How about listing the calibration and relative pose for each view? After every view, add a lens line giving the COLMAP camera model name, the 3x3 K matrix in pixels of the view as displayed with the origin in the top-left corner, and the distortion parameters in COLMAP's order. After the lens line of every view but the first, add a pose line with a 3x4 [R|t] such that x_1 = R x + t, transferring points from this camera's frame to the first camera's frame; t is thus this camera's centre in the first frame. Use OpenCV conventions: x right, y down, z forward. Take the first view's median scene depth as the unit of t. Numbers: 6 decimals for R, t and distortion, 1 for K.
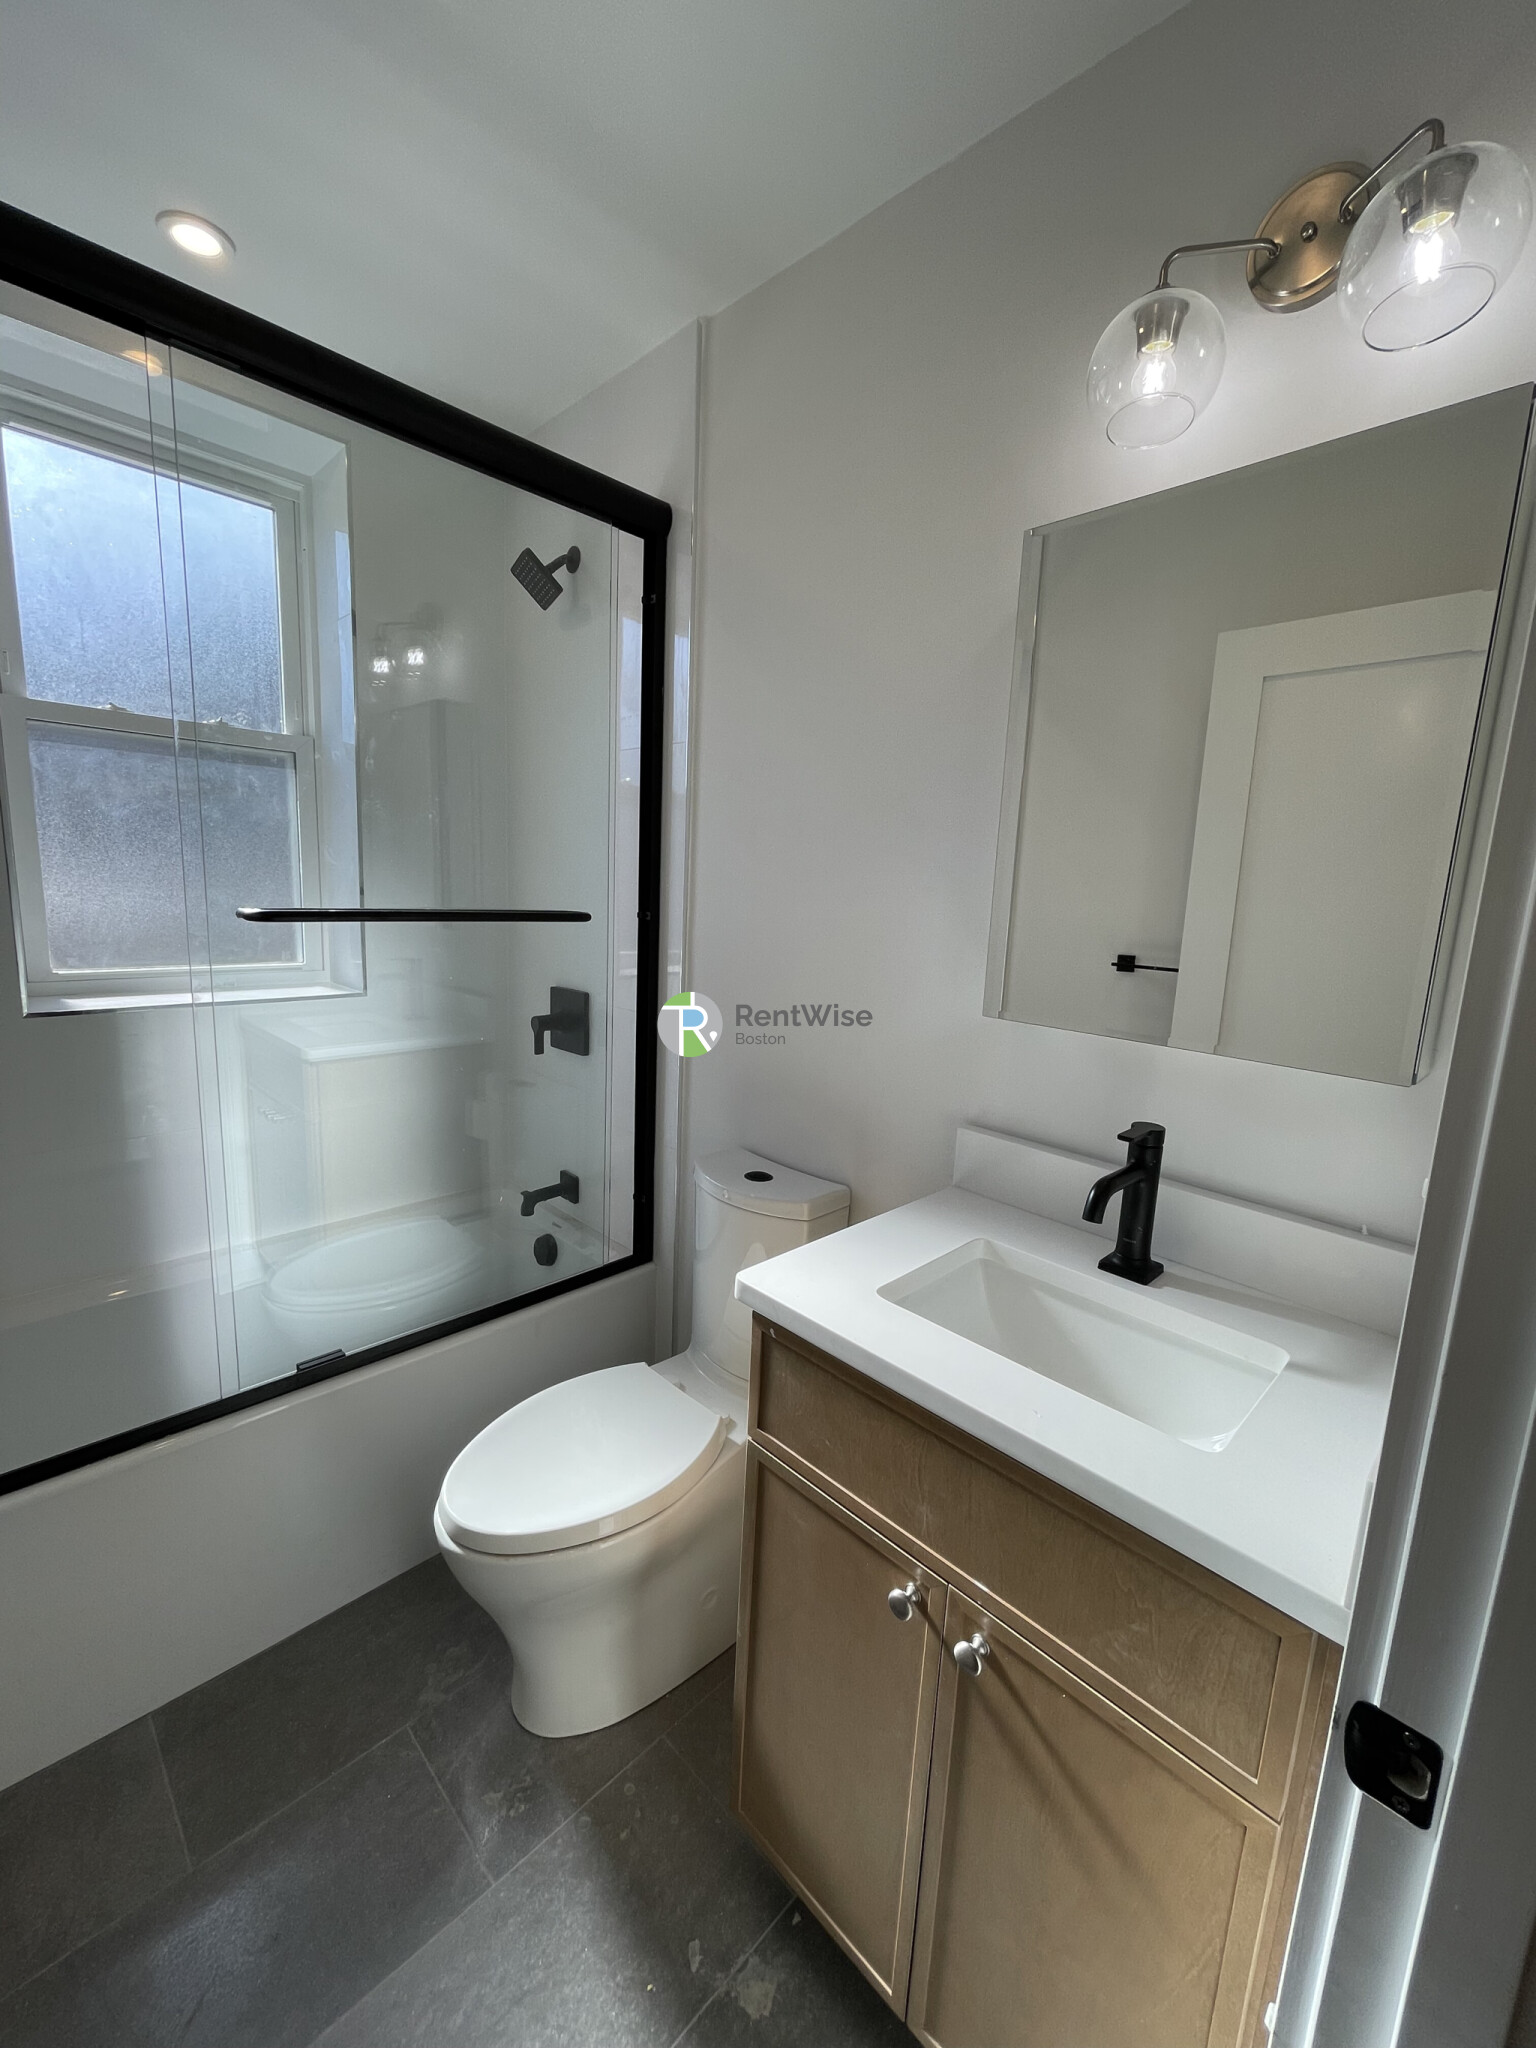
lens RADIAL K [[827.7, 0, 763.8], [0, 827.7, 1018.3], [0, 0, 1]] dist [-0.004234, 0.000192]
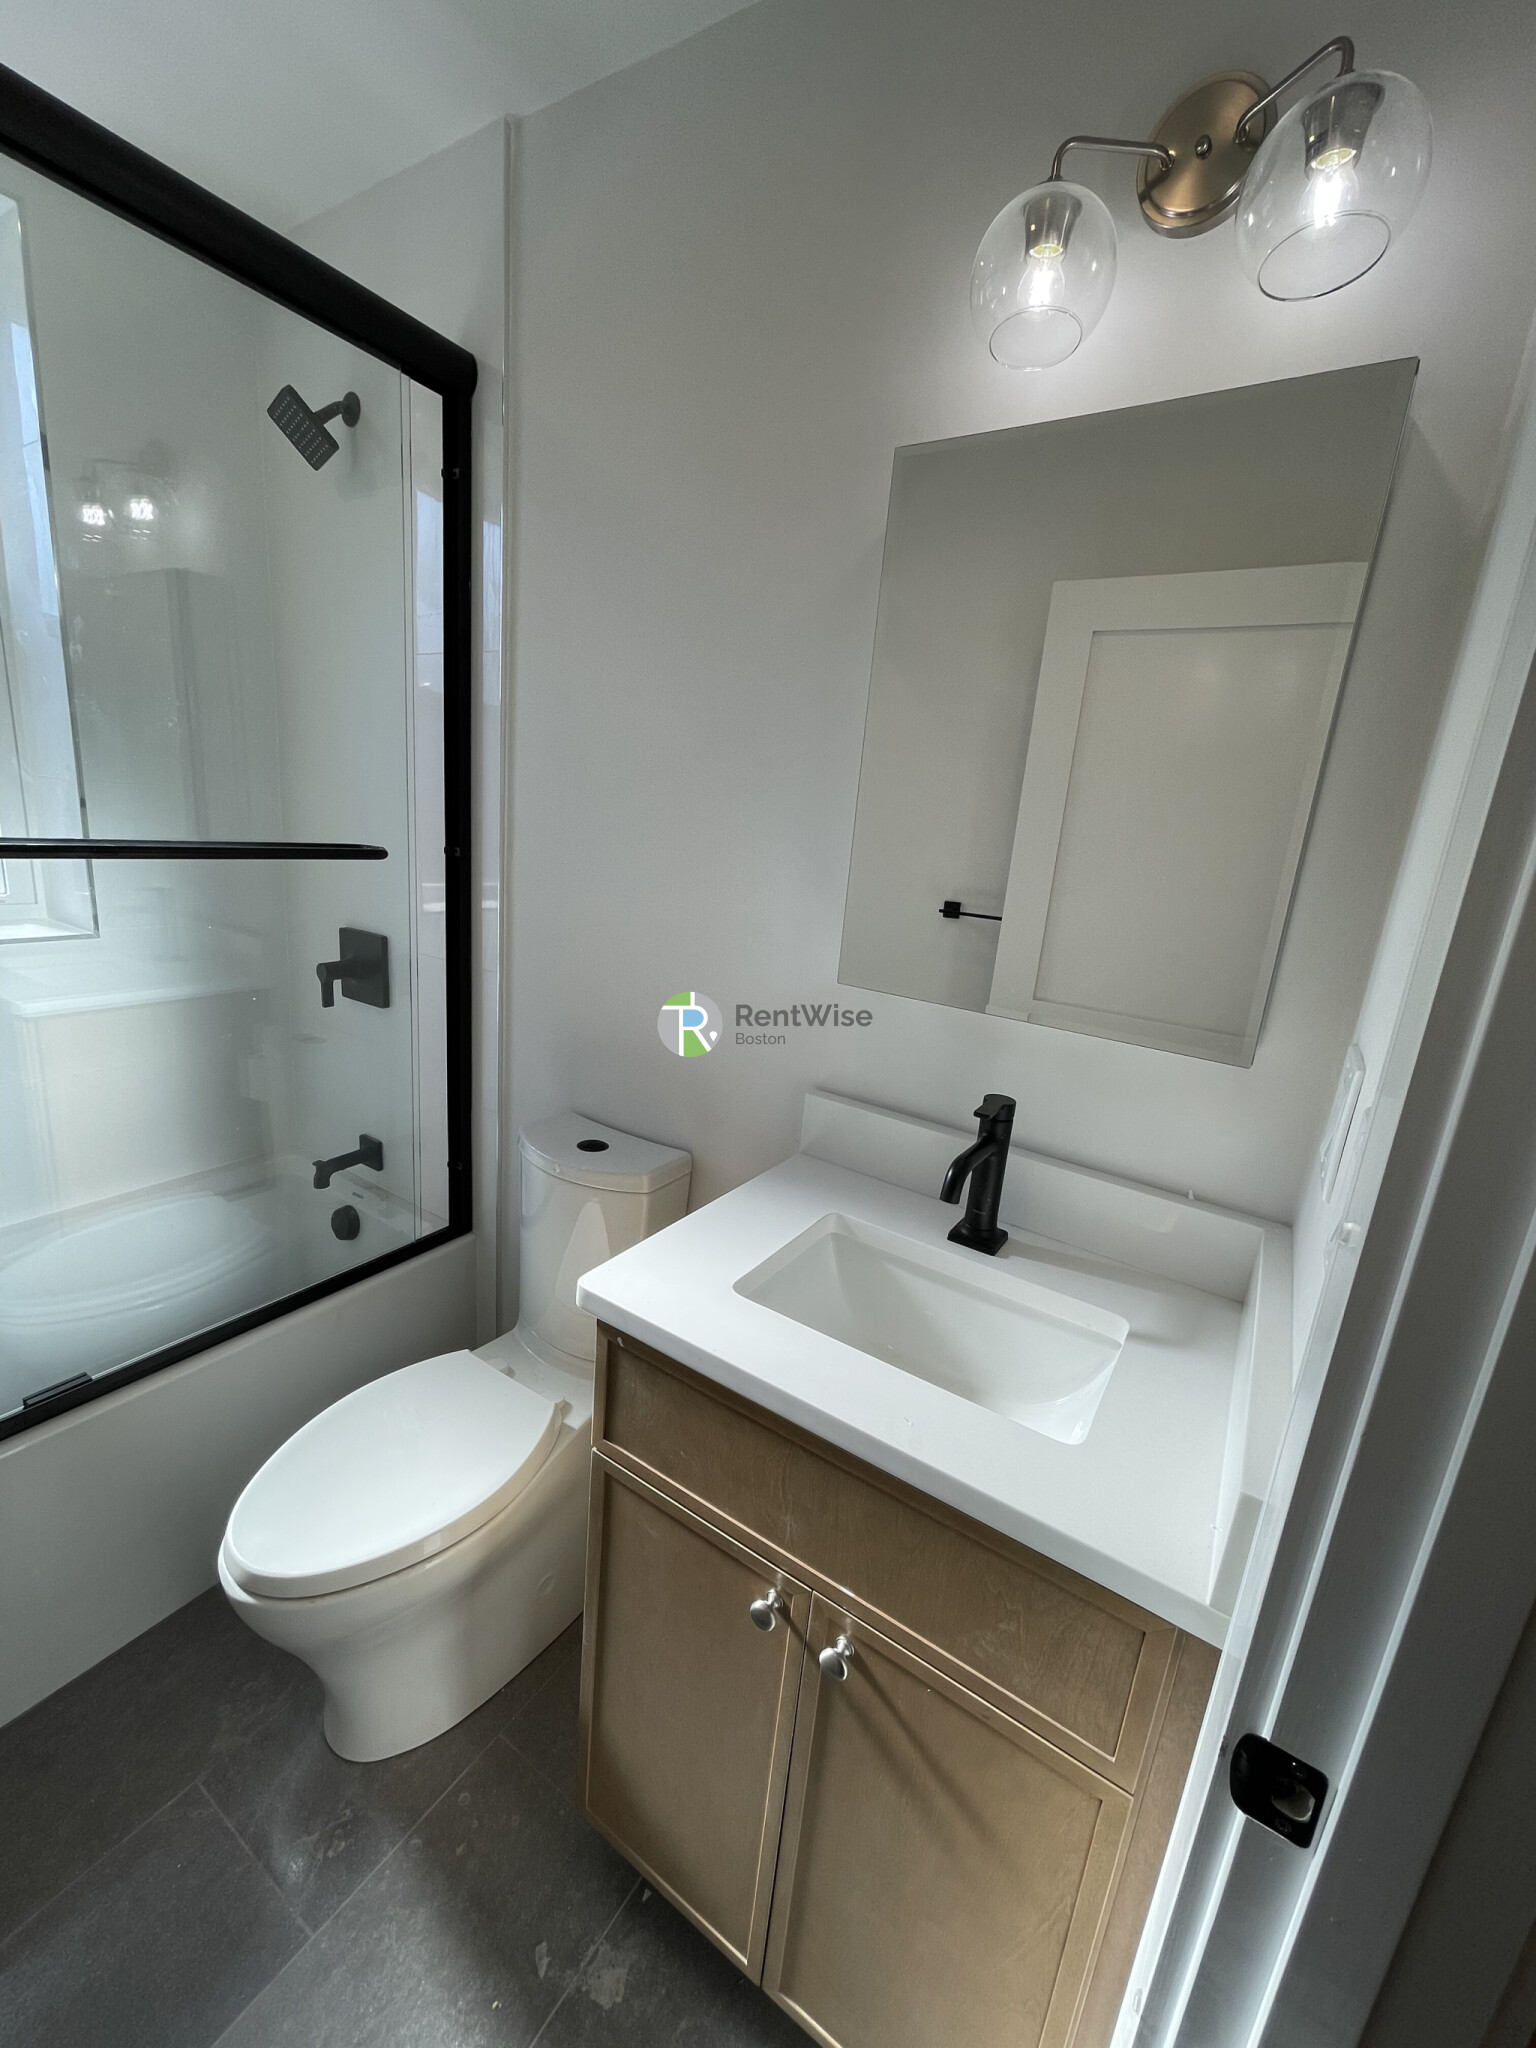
lens RADIAL K [[827.7, 0, 763.8], [0, 827.7, 1018.3], [0, 0, 1]] dist [-0.004234, 0.000192]
pose [[0.976085, -0.011785, 0.217069, -0.016730], [-0.008498, 0.995698, 0.092273, -0.034725], [-0.217222, -0.091911, 0.971785, 0.065790]]
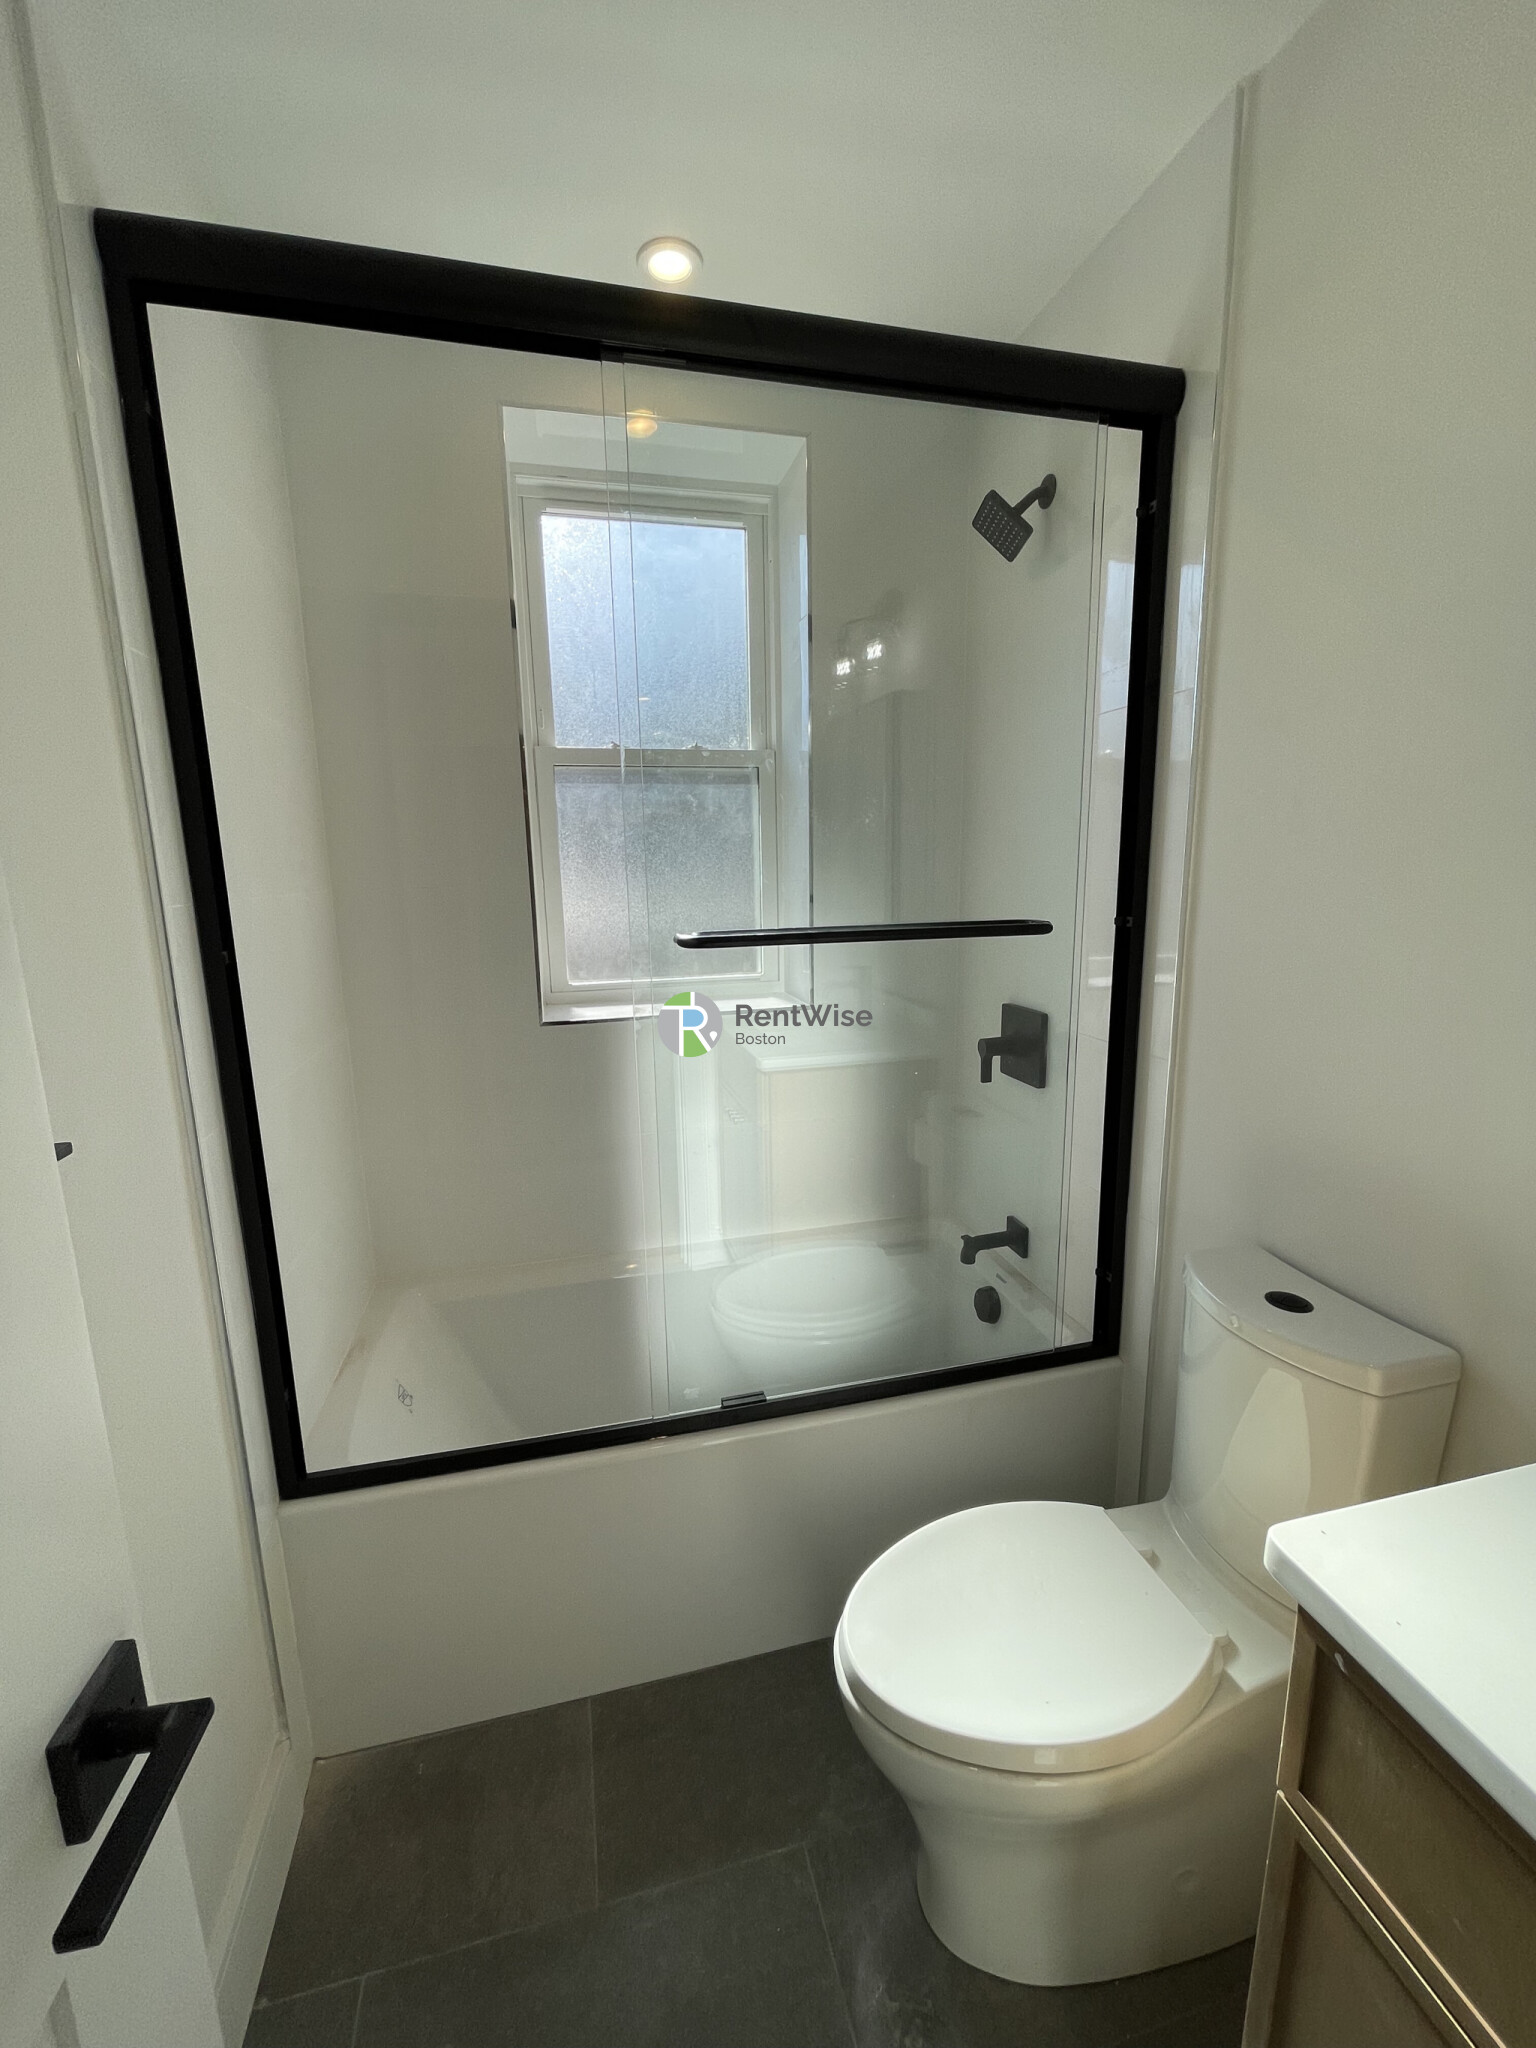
lens RADIAL K [[825.8, 0, 763.9], [0, 825.8, 1017.8], [0, 0, 1]] dist [0.000447, 0.000368]
pose [[0.853071, 0.035458, -0.520589, -0.027340], [-0.028706, 0.999367, 0.021028, -0.043564], [0.521005, -0.002994, 0.853549, 0.168516]]
